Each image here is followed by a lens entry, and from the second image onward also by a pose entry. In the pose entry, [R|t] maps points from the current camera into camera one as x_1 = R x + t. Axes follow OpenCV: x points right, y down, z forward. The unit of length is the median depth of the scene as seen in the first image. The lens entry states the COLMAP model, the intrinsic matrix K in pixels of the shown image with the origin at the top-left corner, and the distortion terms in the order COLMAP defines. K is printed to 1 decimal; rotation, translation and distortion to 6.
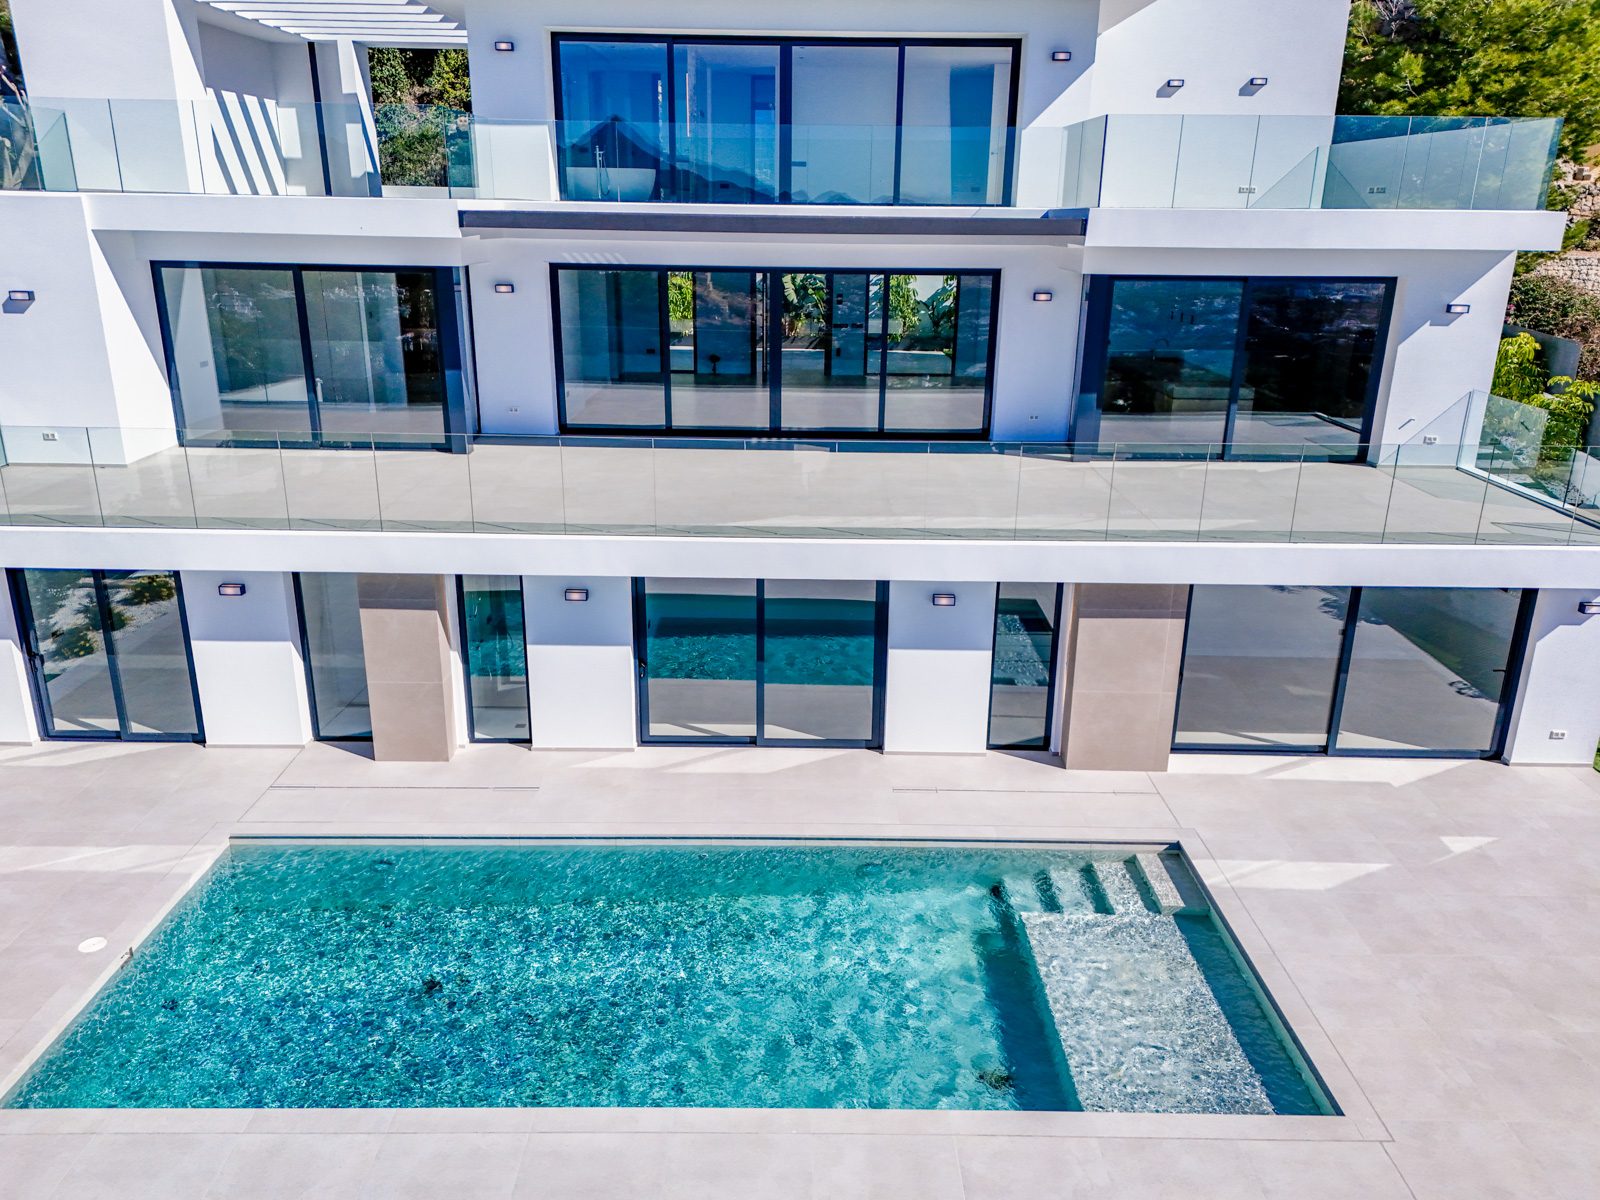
lens RADIAL K [[1171.6, 0, 800.0], [0, 1171.6, 600.0], [0, 0, 1]] dist [0.067522, -0.061608]
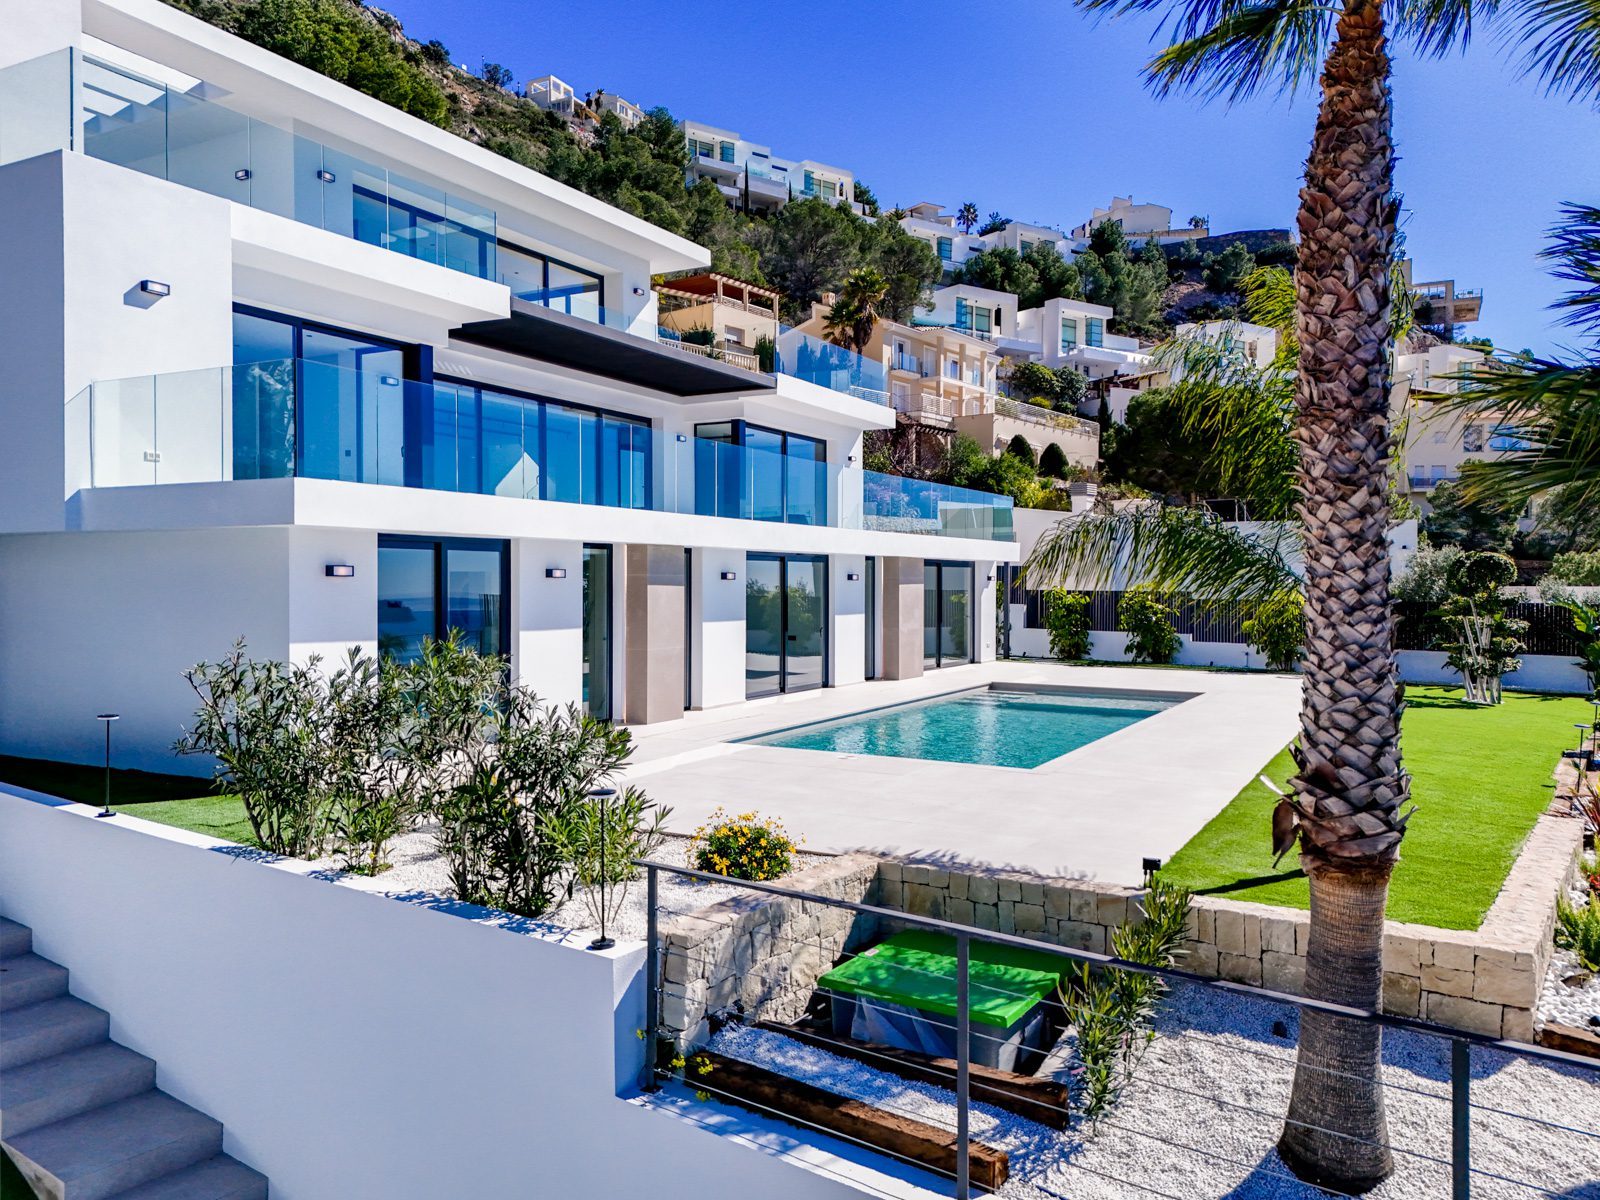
lens RADIAL K [[1171.6, 0, 800.0], [0, 1171.6, 600.0], [0, 0, 1]] dist [0.067522, -0.061608]
pose [[0.489466, -0.023793, 0.871698, -1.214192], [0.275066, 0.952807, -0.128445, 0.199992], [-0.827503, 0.302643, 0.472912, 0.294644]]
